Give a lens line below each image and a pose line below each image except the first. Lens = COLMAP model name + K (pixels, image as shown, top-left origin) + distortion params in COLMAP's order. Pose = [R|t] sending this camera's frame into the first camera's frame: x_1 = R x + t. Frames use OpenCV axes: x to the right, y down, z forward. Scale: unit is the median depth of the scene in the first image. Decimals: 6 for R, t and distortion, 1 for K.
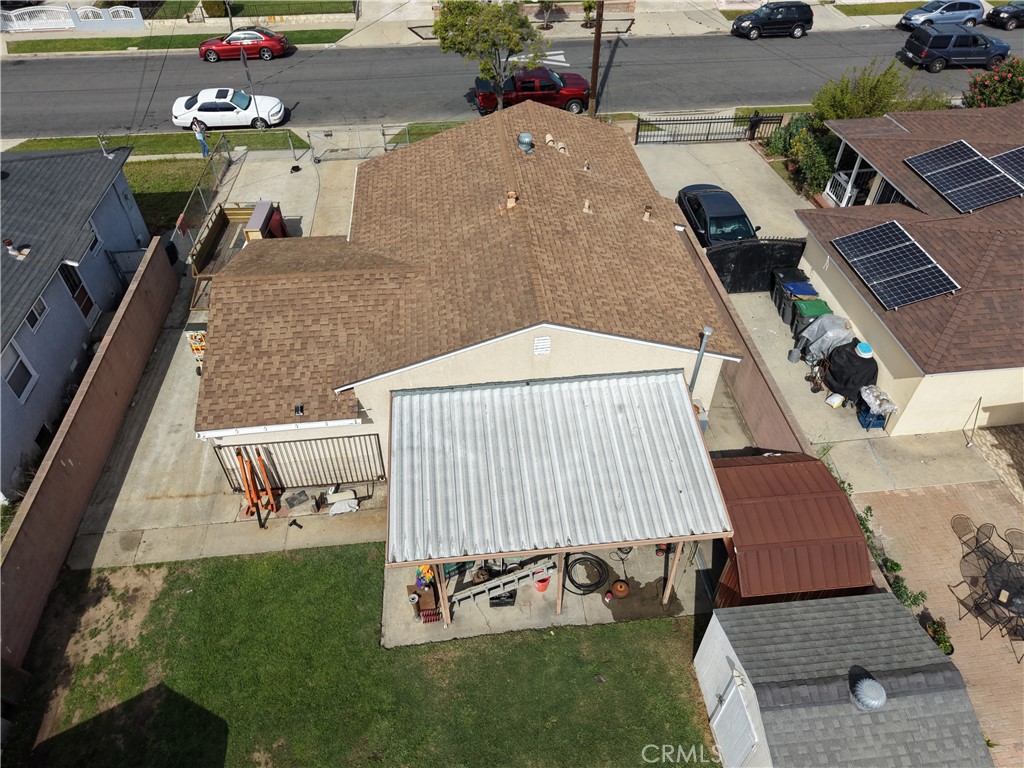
lens RADIAL K [[685.2, 0, 511.0], [0, 685.2, 378.6], [0, 0, 1]] dist [0.012723, -0.010475]
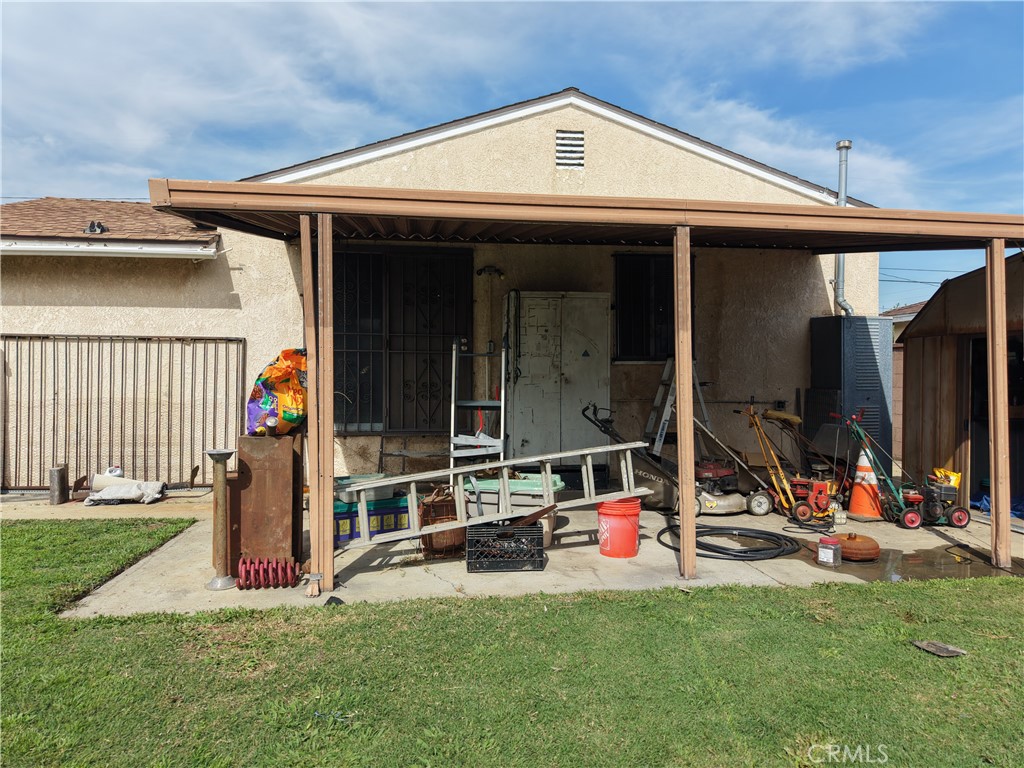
lens RADIAL K [[685.2, 0, 511.7], [0, 685.2, 389.1], [0, 0, 1]] dist [0.012723, -0.010475]
pose [[0.999438, 0.004961, 0.033147, -0.019457], [0.019069, 0.729141, -0.684098, 0.449228], [-0.027563, 0.684346, 0.728636, 0.658162]]
